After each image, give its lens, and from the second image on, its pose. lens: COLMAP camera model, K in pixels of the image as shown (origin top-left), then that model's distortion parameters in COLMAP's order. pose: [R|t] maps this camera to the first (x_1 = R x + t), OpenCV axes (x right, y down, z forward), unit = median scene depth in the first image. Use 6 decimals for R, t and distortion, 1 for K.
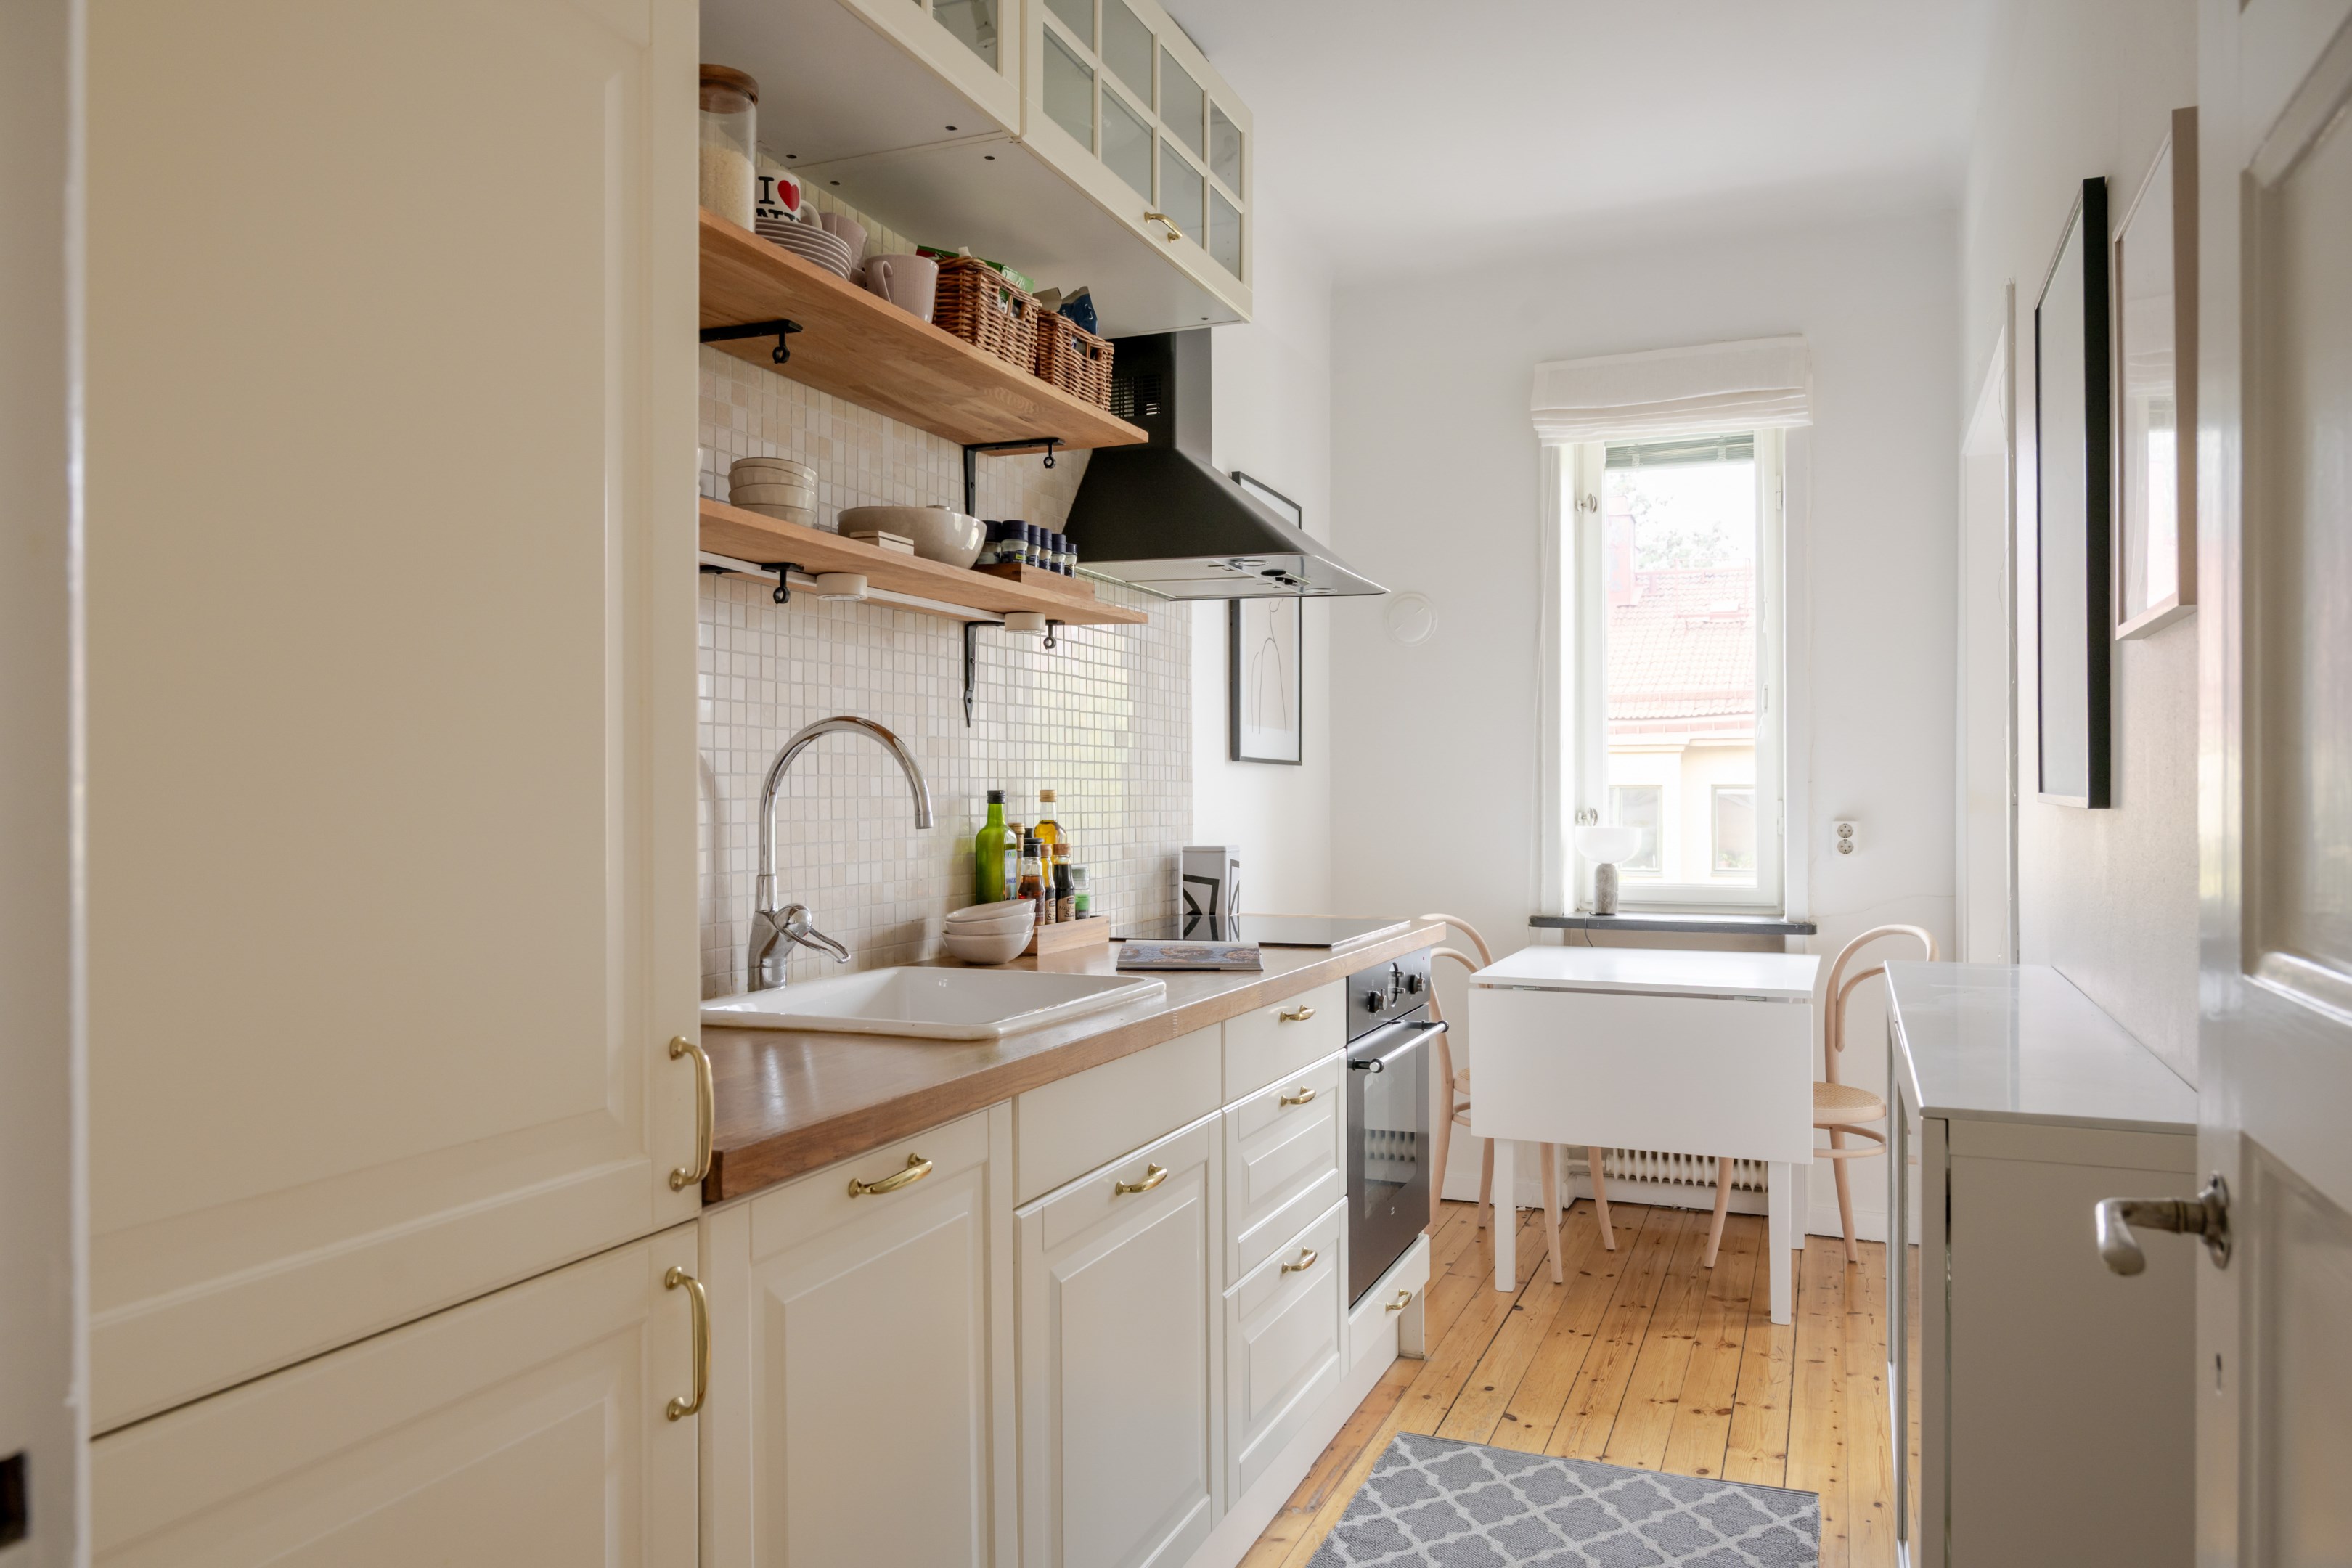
lens RADIAL K [[1620.8, 0, 1179.0], [0, 1620.8, 749.3], [0, 0, 1]] dist [-0.006302, 0.005468]
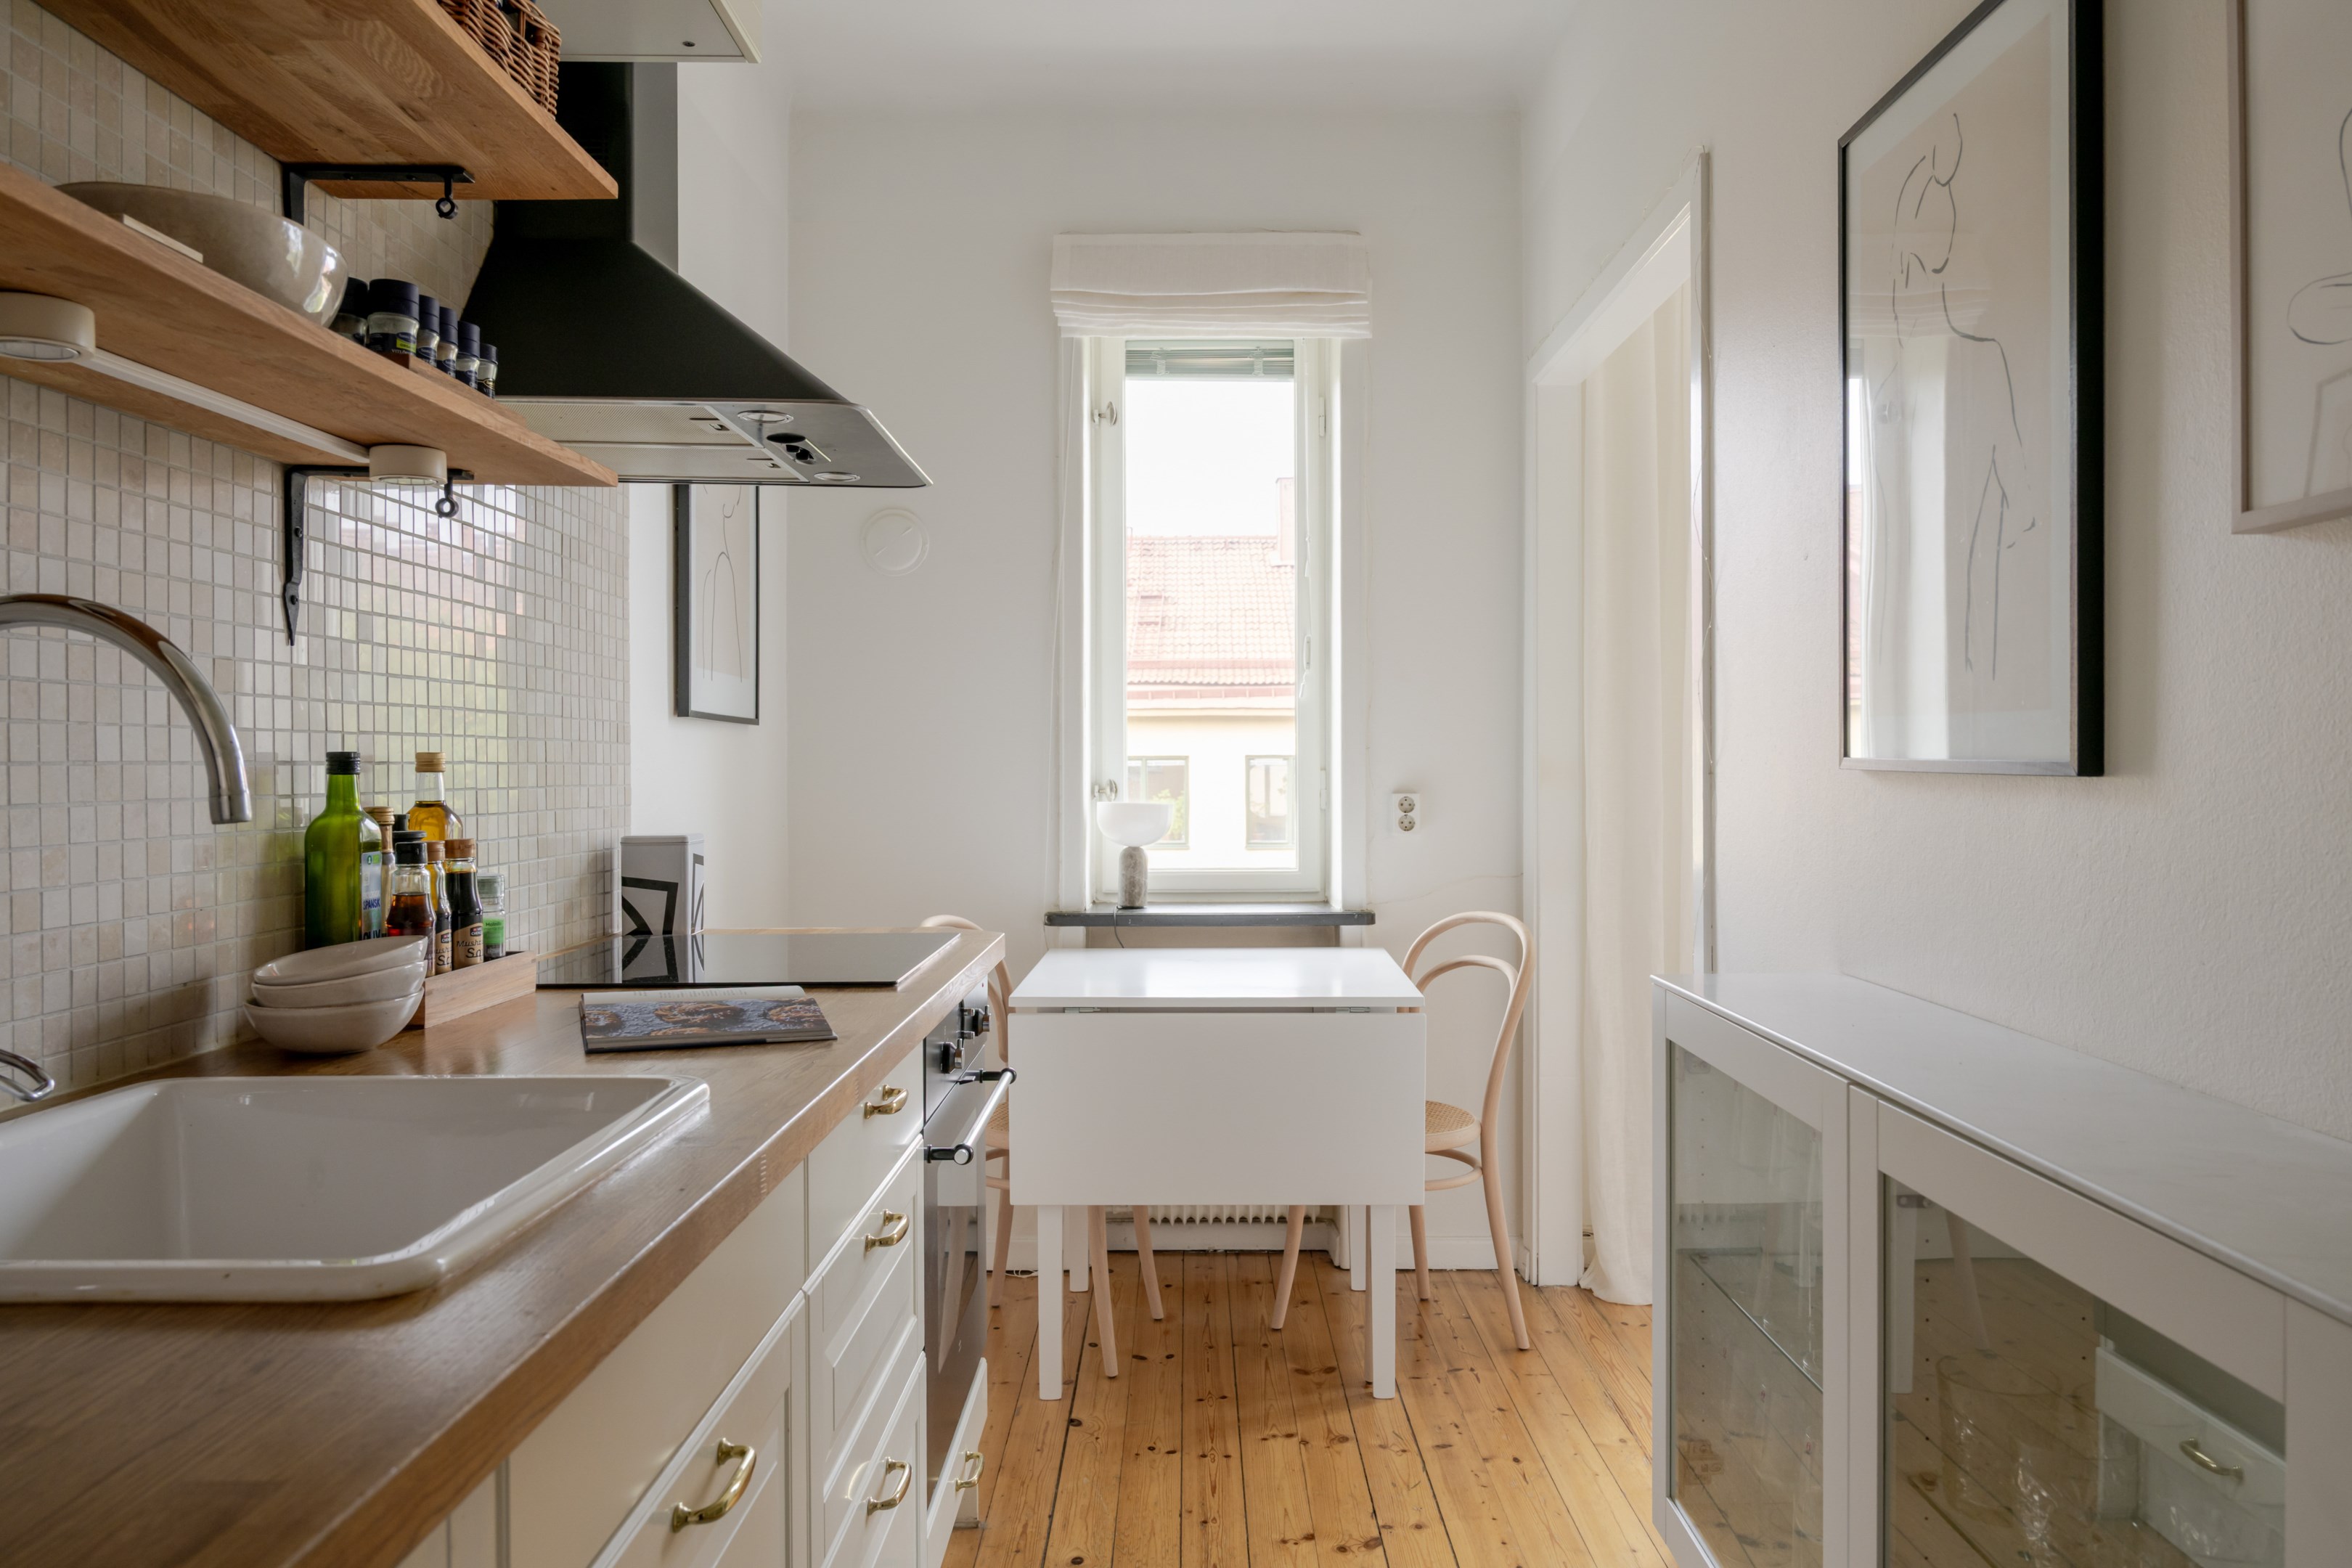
lens RADIAL K [[1620.8, 0, 1179.0], [0, 1620.8, 749.3], [0, 0, 1]] dist [-0.006302, 0.005468]
pose [[0.916556, 0.004036, 0.399887, -0.063785], [-0.010579, 0.999844, 0.014155, 0.011582], [-0.399767, -0.017204, 0.916455, 0.306147]]
